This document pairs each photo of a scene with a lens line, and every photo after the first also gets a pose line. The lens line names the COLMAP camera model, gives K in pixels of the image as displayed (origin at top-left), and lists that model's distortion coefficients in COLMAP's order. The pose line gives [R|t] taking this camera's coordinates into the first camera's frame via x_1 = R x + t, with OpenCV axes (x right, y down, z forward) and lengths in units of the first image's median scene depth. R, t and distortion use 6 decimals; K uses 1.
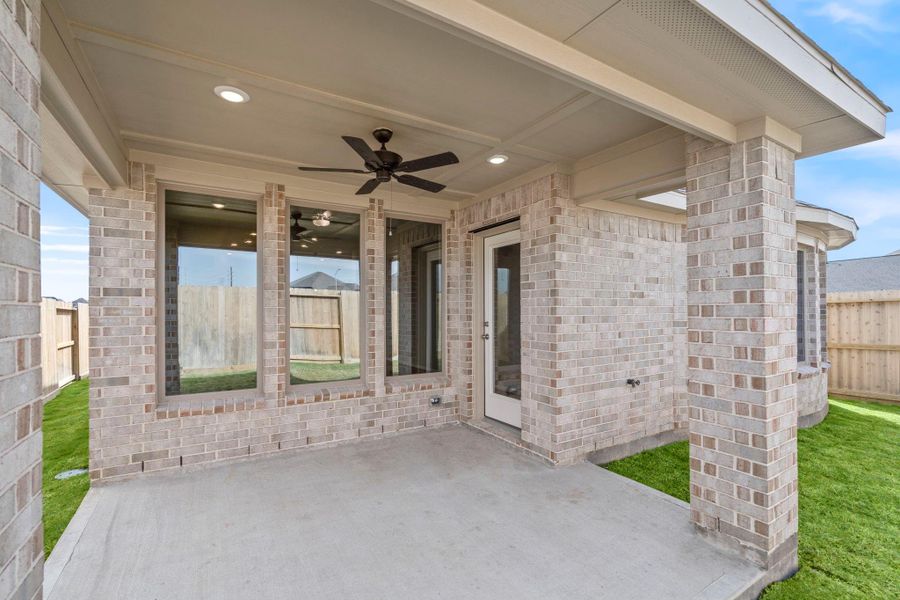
lens RADIAL K [[405.2, 0, 452.1], [0, 405.2, 302.3], [0, 0, 1]] dist [-0.003910, 0.000042]
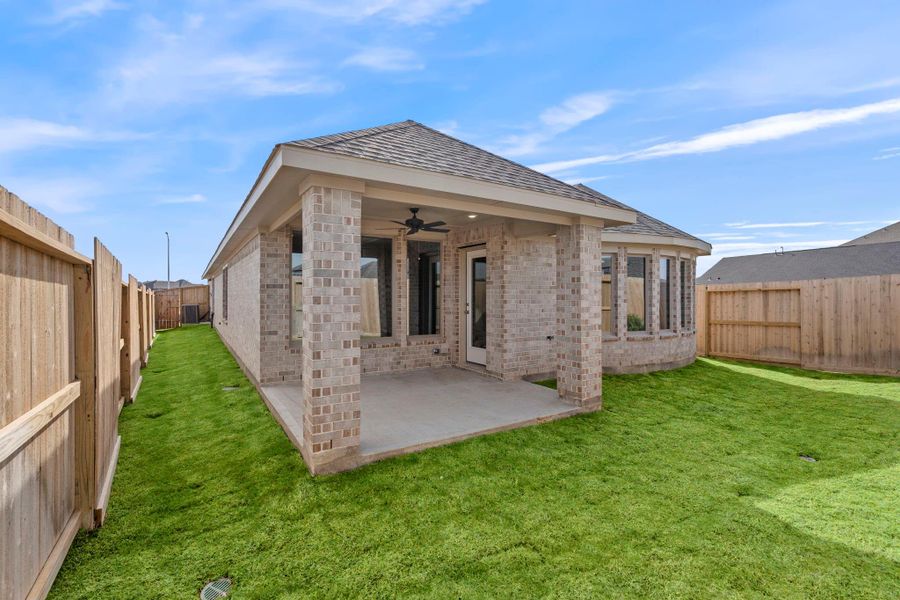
lens RADIAL K [[405.2, 0, 452.1], [0, 405.2, 302.3], [0, 0, 1]] dist [-0.003910, 0.000042]
pose [[0.999685, 0.003788, 0.024811, -0.021335], [-0.004763, 0.999214, 0.039354, -0.022187], [-0.024642, -0.039460, 0.998917, -0.724766]]
